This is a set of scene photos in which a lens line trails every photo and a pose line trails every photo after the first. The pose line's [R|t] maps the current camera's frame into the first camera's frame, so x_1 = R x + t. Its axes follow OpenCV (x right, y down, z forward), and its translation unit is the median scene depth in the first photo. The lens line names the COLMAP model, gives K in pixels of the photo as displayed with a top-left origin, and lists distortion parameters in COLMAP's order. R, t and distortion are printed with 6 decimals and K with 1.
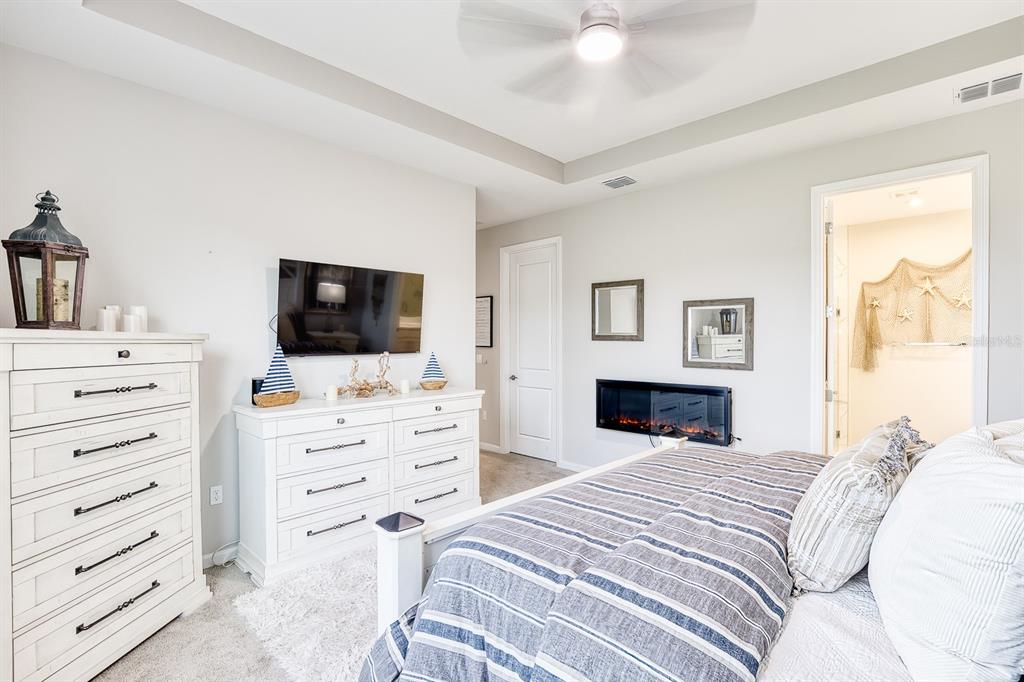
lens RADIAL K [[470.0, 0, 517.6], [0, 470.0, 336.8], [0, 0, 1]] dist [-0.005969, -0.000483]
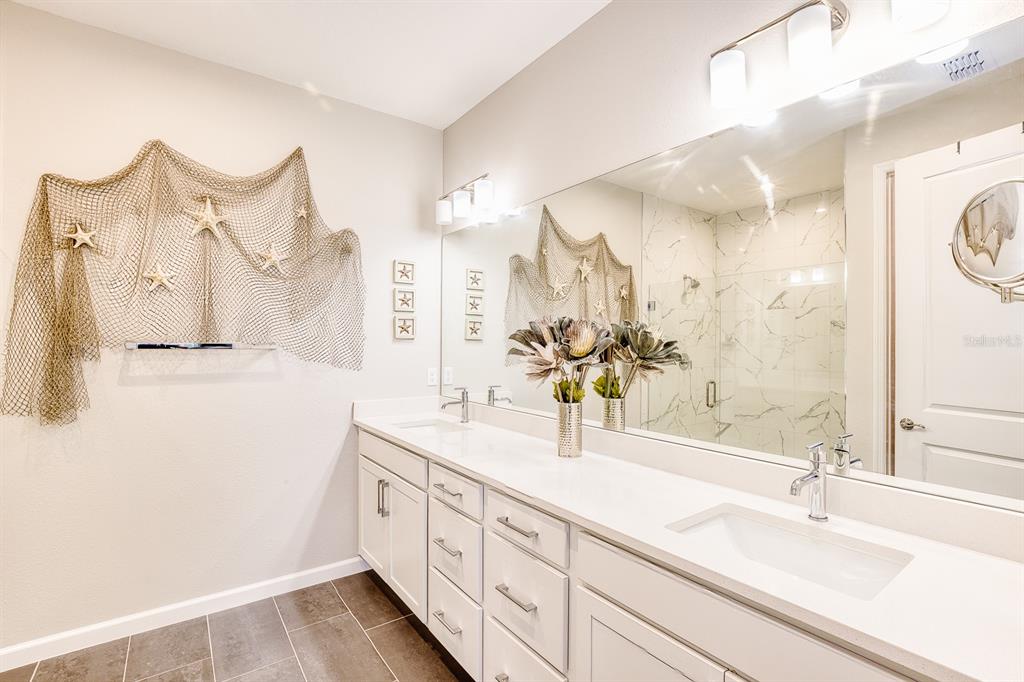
lens RADIAL K [[470.0, 0, 520.1], [0, 470.0, 338.8], [0, 0, 1]] dist [-0.005969, -0.000483]
pose [[0.154547, 0.014811, 0.987874, 0.455424], [-0.005511, 0.999885, -0.014129, 0.012919], [-0.987970, -0.003260, 0.154611, 0.602586]]
